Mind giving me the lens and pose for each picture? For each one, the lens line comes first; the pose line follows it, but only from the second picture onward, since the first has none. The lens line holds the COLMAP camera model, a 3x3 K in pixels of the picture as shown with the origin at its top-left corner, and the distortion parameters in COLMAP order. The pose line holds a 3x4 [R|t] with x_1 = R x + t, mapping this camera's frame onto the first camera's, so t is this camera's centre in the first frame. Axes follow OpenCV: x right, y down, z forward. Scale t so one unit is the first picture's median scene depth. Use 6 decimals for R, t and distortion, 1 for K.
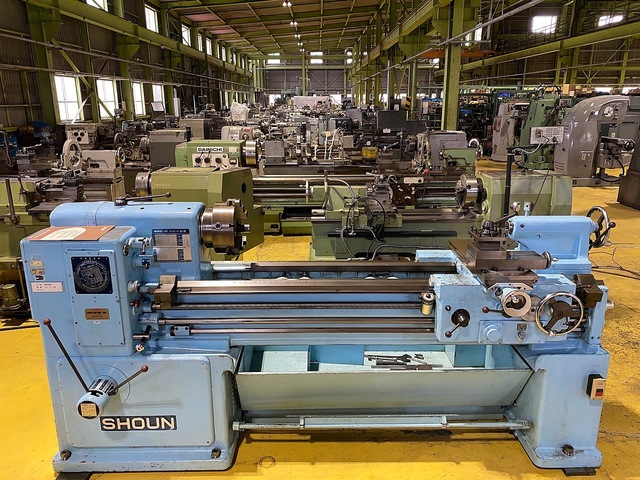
lens RADIAL K [[492.1, 0, 323.5], [0, 492.1, 234.8], [0, 0, 1]] dist [0.022208, -0.023401]
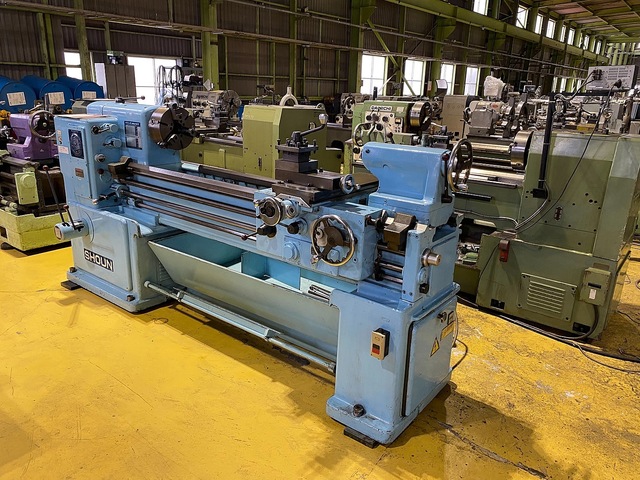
lens RADIAL K [[492.1, 0, 321.7], [0, 492.1, 238.7], [0, 0, 1]] dist [0.022208, -0.023401]
pose [[0.780685, 0.210875, -0.588271, 0.869792], [-0.195720, 0.976493, 0.090302, 0.070581], [0.593485, 0.044639, 0.803606, 0.239142]]
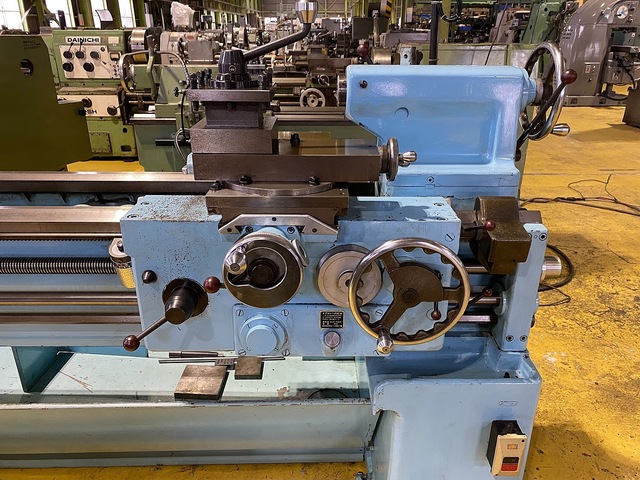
lens RADIAL K [[492.1, 0, 327.4], [0, 492.1, 236.7], [0, 0, 1]] dist [0.022208, -0.023401]
pose [[0.999975, 0.006702, -0.002373, 0.364173], [-0.006331, 0.991263, 0.131745, 0.055857], [0.003235, -0.131726, 0.991281, 0.543139]]
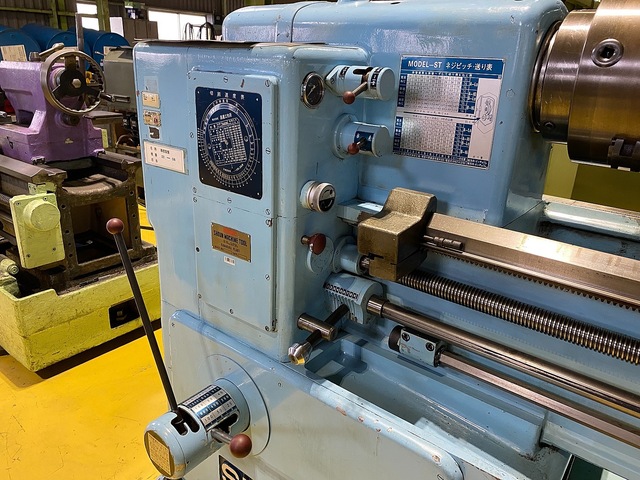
lens RADIAL K [[492.1, 0, 321.7], [0, 492.1, 233.5], [0, 0, 1]] dist [0.022208, -0.023401]
pose [[0.778035, 0.241608, -0.579903, -0.142184], [-0.204374, 0.970219, 0.130026, 0.074926], [0.594048, 0.017352, 0.804242, 0.631340]]
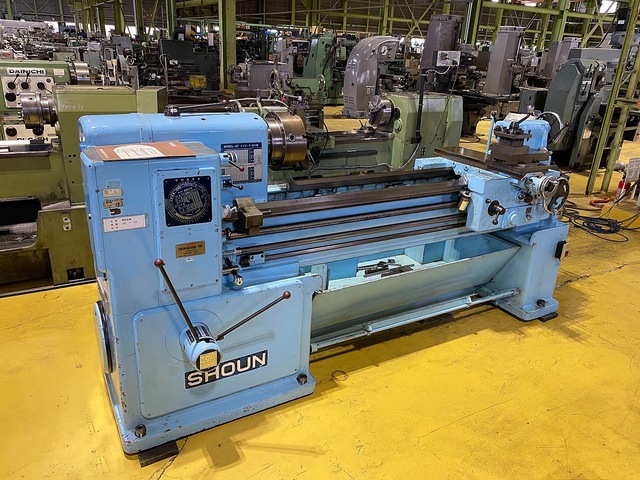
lens RADIAL K [[492.1, 0, 324.0], [0, 492.1, 234.9], [0, 0, 1]] dist [0.022208, -0.023401]
pose [[0.868249, -0.132664, 0.478063, -0.578461], [0.077858, 0.988081, 0.132791, 0.040683], [-0.489982, -0.078074, 0.868229, 0.164388]]
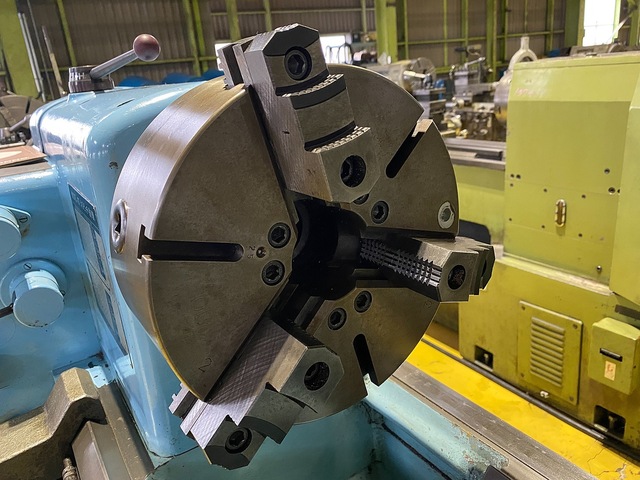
lens RADIAL K [[492.1, 0, 320.9], [0, 492.1, 237.8], [0, 0, 1]] dist [0.022208, -0.023401]
pose [[0.541368, 0.224261, -0.810326, -0.065653], [-0.131269, 0.974497, 0.181998, -0.043263], [0.830475, 0.007843, 0.557000, 0.908067]]
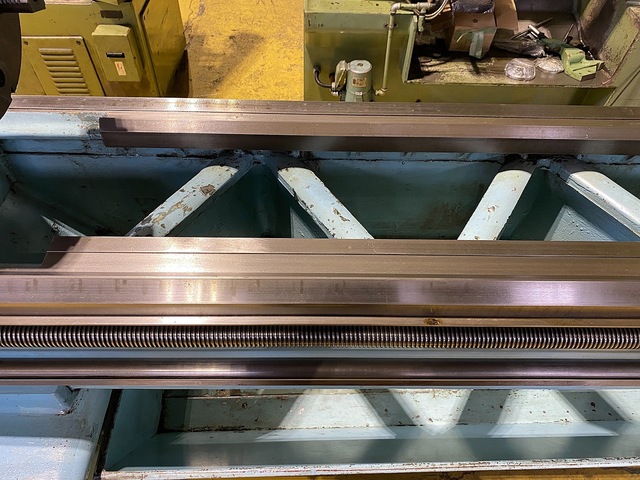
lens RADIAL K [[492.1, 0, 325.1], [0, 492.1, 238.2], [0, 0, 1]] dist [0.022208, -0.023401]
pose [[0.999471, 0.021488, 0.024431, -0.030766], [-0.031650, 0.816168, 0.576947, -0.053344], [-0.007542, -0.577415, 0.816416, 0.776819]]
